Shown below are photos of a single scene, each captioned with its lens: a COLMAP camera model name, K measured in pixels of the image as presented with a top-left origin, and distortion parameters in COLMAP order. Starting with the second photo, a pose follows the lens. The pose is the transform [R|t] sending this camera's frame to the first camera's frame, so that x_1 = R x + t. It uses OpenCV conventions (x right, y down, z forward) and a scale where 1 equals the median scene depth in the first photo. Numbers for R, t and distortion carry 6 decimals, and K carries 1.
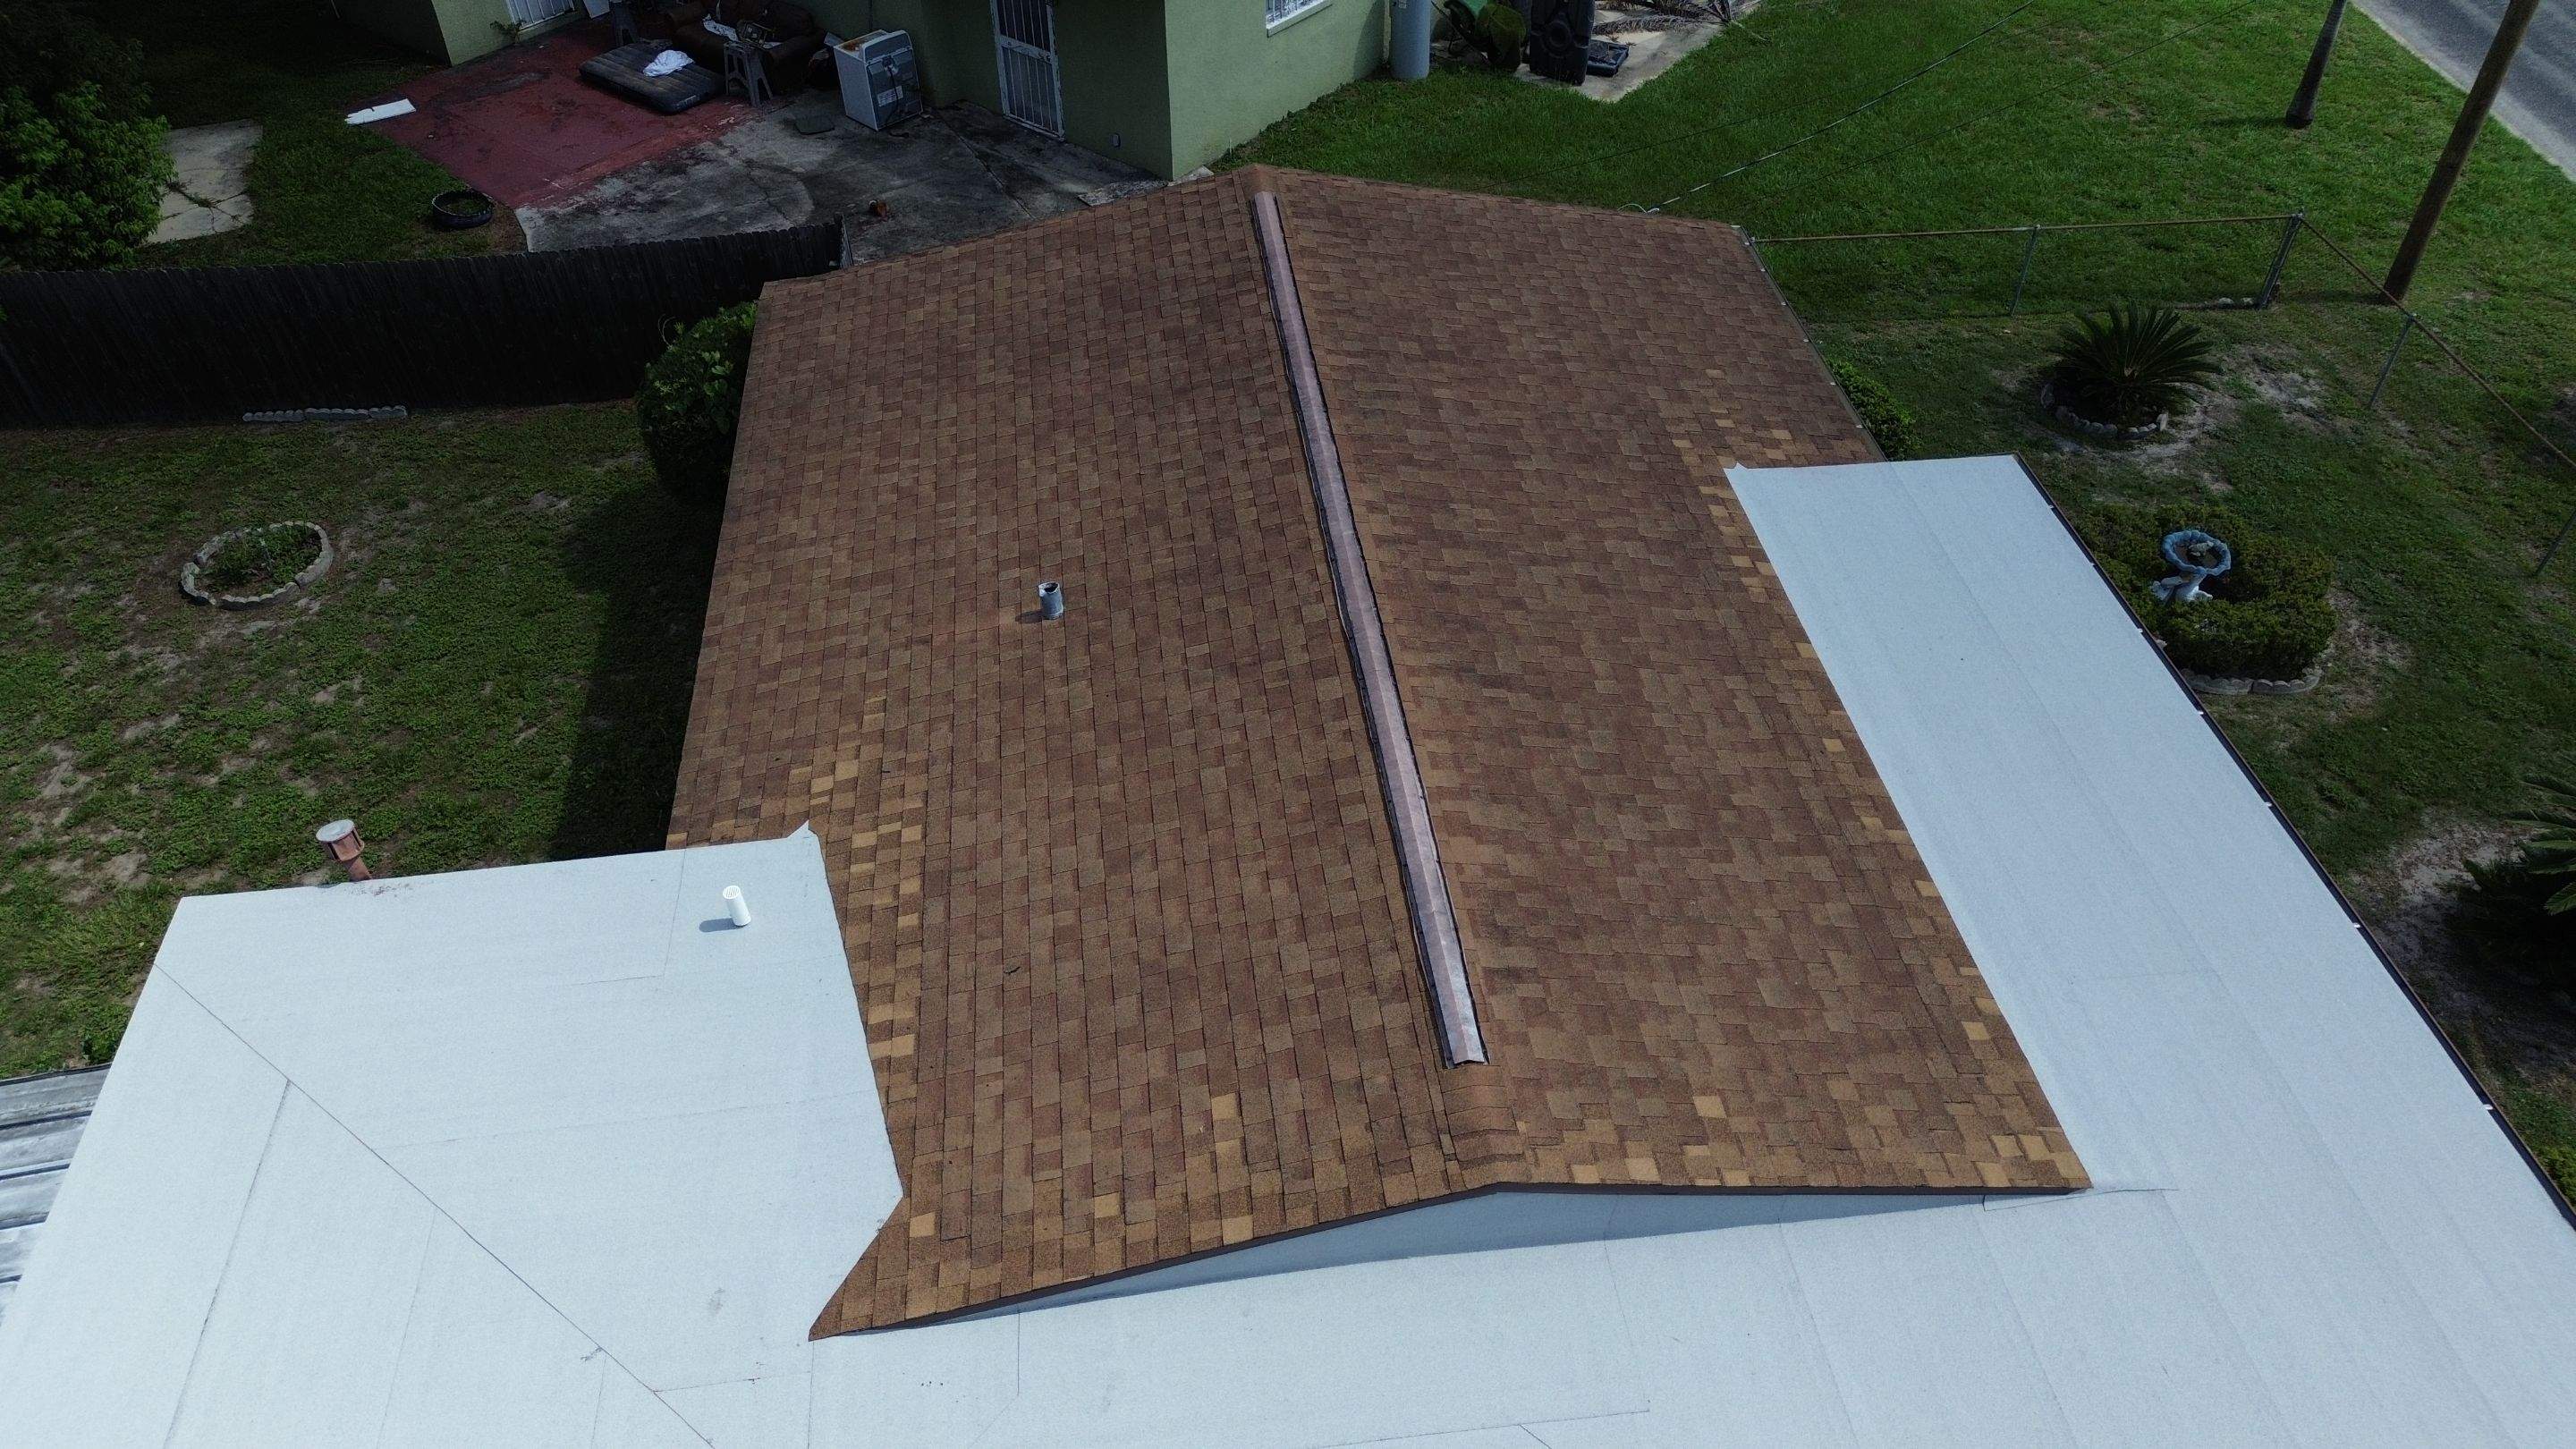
lens RADIAL K [[1820.2, 0, 1284.8], [0, 1820.2, 716.6], [0, 0, 1]] dist [0.067535, -0.067048]
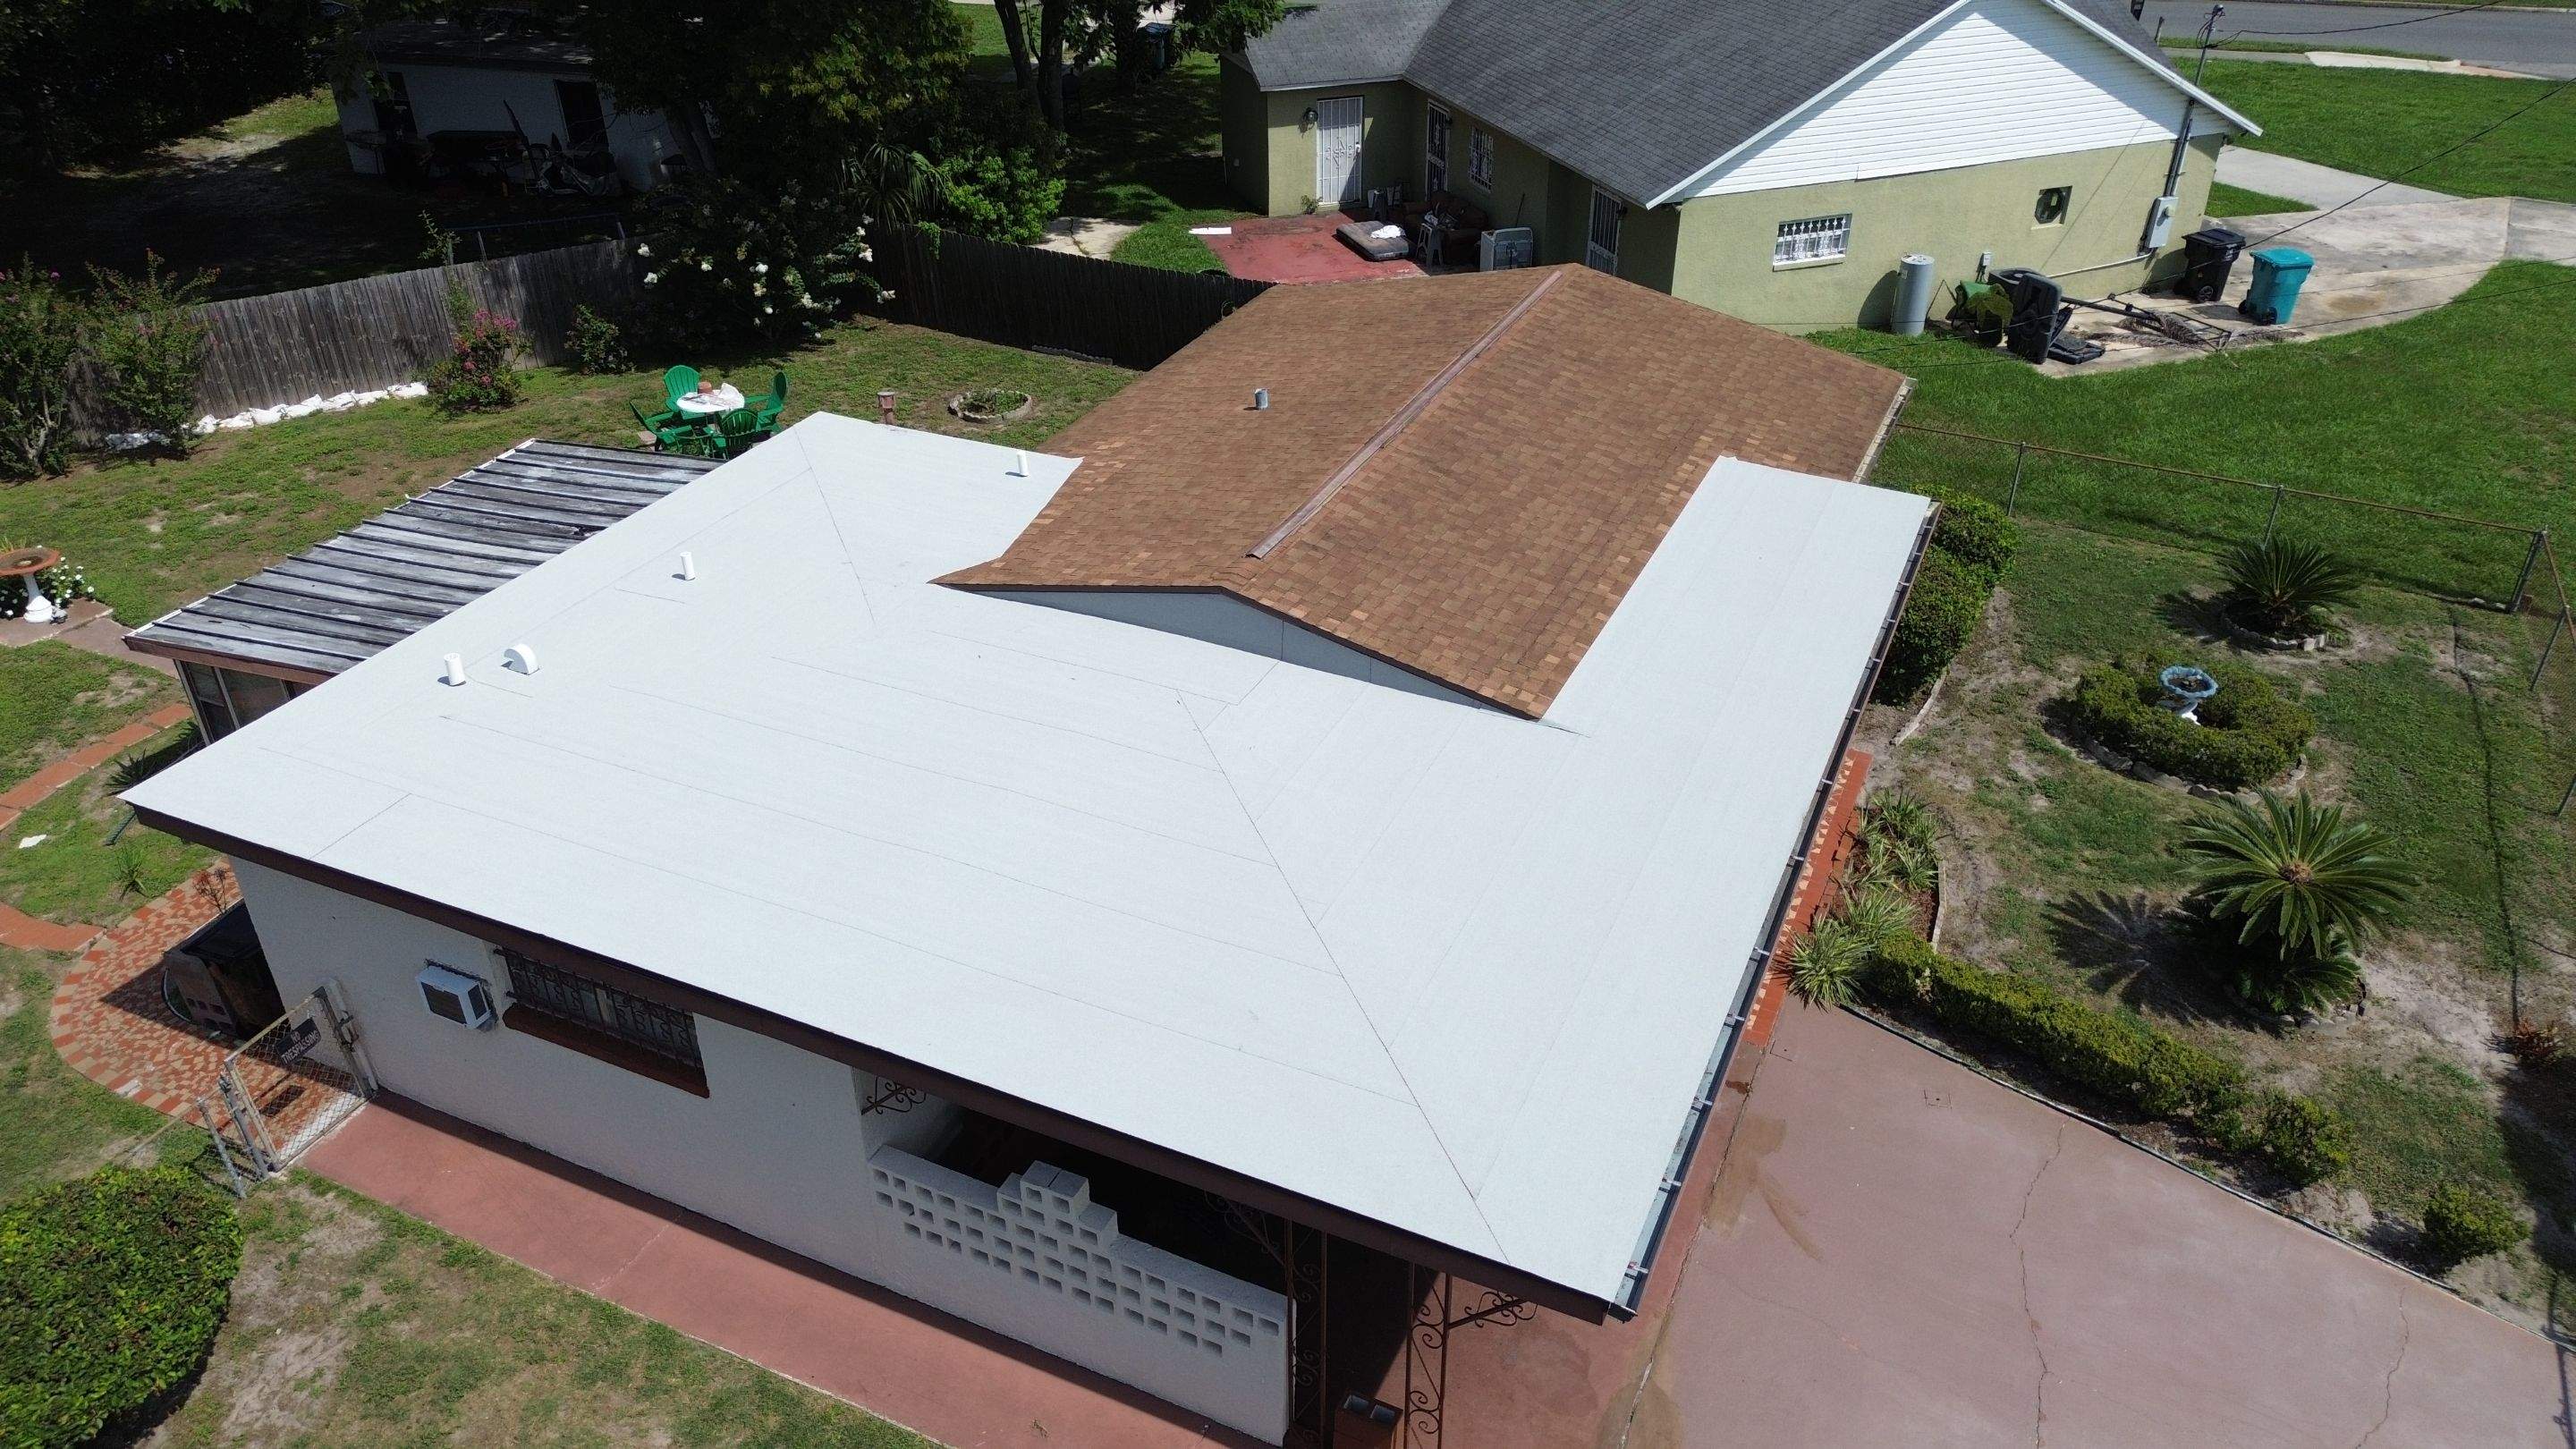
lens RADIAL K [[1820.2, 0, 1286.8], [0, 1820.2, 704.7], [0, 0, 1]] dist [0.067535, -0.067048]
pose [[0.848394, 0.274591, -0.452578, 0.671670], [-0.360304, 0.925885, -0.113660, 0.349852], [0.387825, 0.259494, 0.884452, -0.403943]]
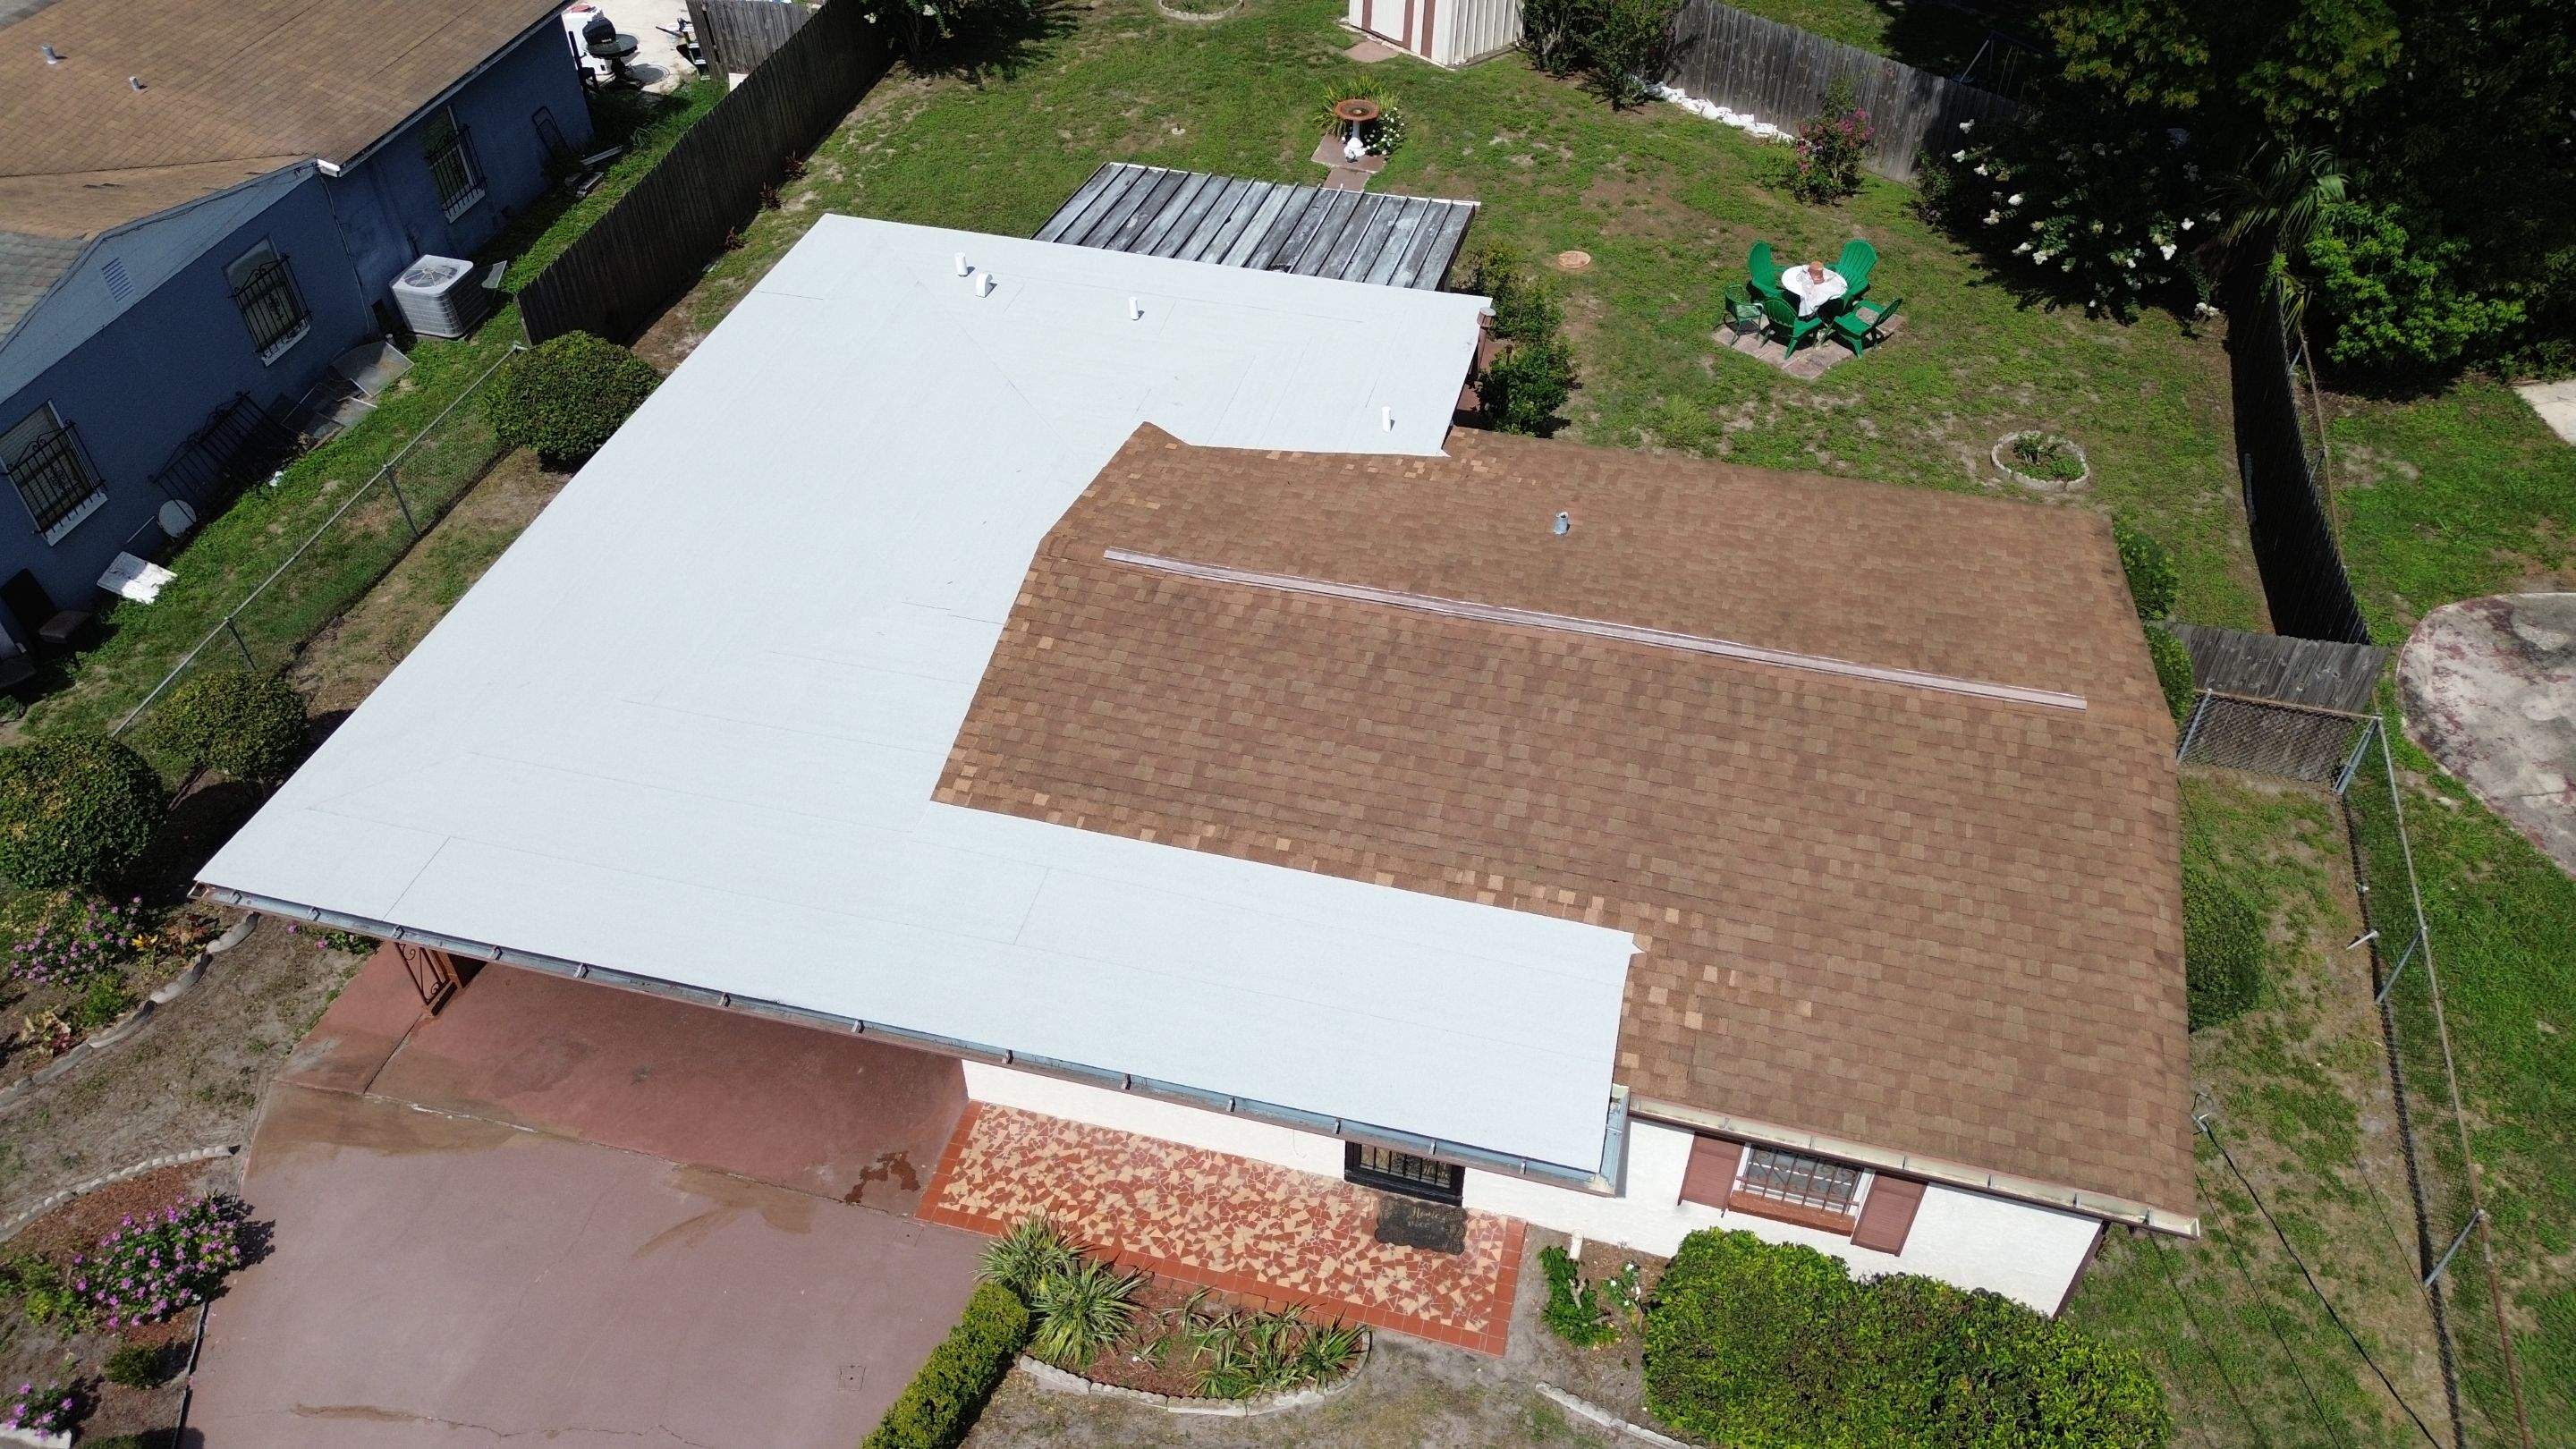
lens RADIAL K [[1820.2, 0, 1291.4], [0, 1820.2, 710.3], [0, 0, 1]] dist [0.067535, -0.067048]
pose [[-0.363857, 0.631335, -0.684853, 0.983430], [-0.629762, 0.374995, 0.680278, -0.805642], [0.686300, 0.678819, 0.261147, 0.481688]]
